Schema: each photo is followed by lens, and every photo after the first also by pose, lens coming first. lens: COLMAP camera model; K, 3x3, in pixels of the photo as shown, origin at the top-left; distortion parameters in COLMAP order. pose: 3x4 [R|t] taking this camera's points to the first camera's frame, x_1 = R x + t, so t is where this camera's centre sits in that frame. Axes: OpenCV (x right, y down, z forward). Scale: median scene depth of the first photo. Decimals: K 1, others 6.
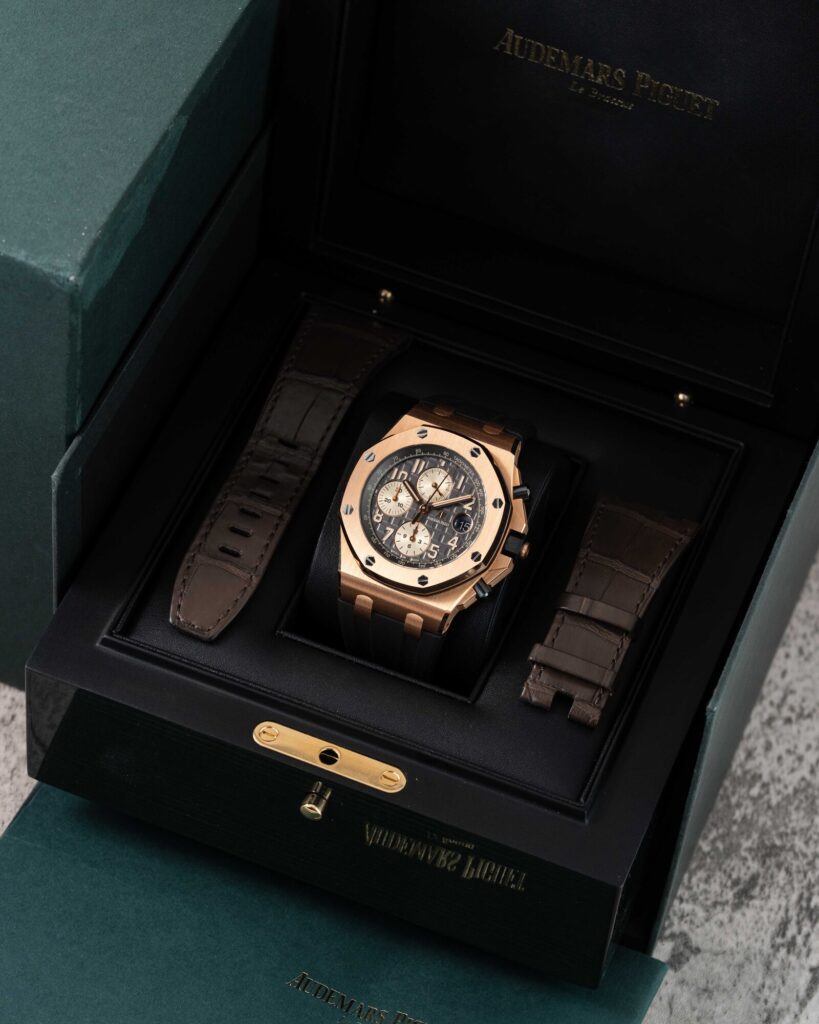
lens RADIAL K [[4800.0, 0, 407.5], [0, 4800.0, 510.5], [0, 0, 1]] dist [0.070731, 0.000000]
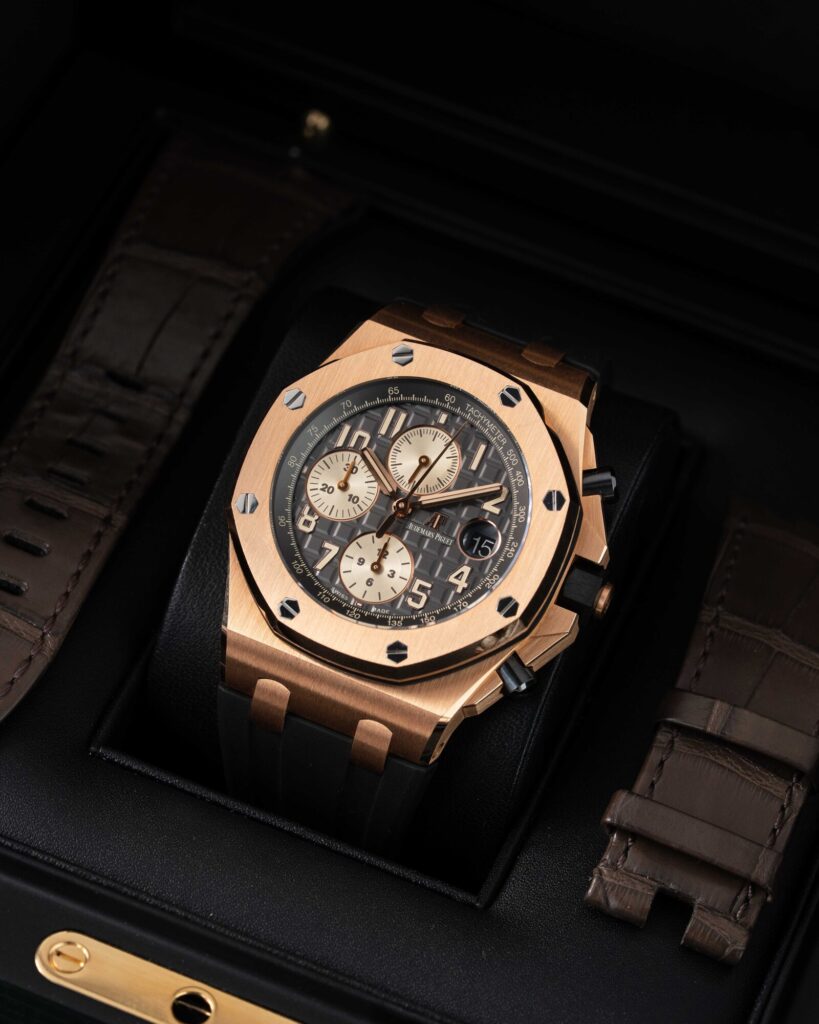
lens RADIAL K [[4800.0, 0, 413.9], [0, 4800.0, 514.8], [0, 0, 1]] dist [0.070731, 0.000000]
pose [[0.998038, 0.037678, 0.049999, -0.019834], [-0.035691, 0.998560, -0.040058, 0.019973], [-0.051436, 0.038194, 0.997946, 0.508116]]
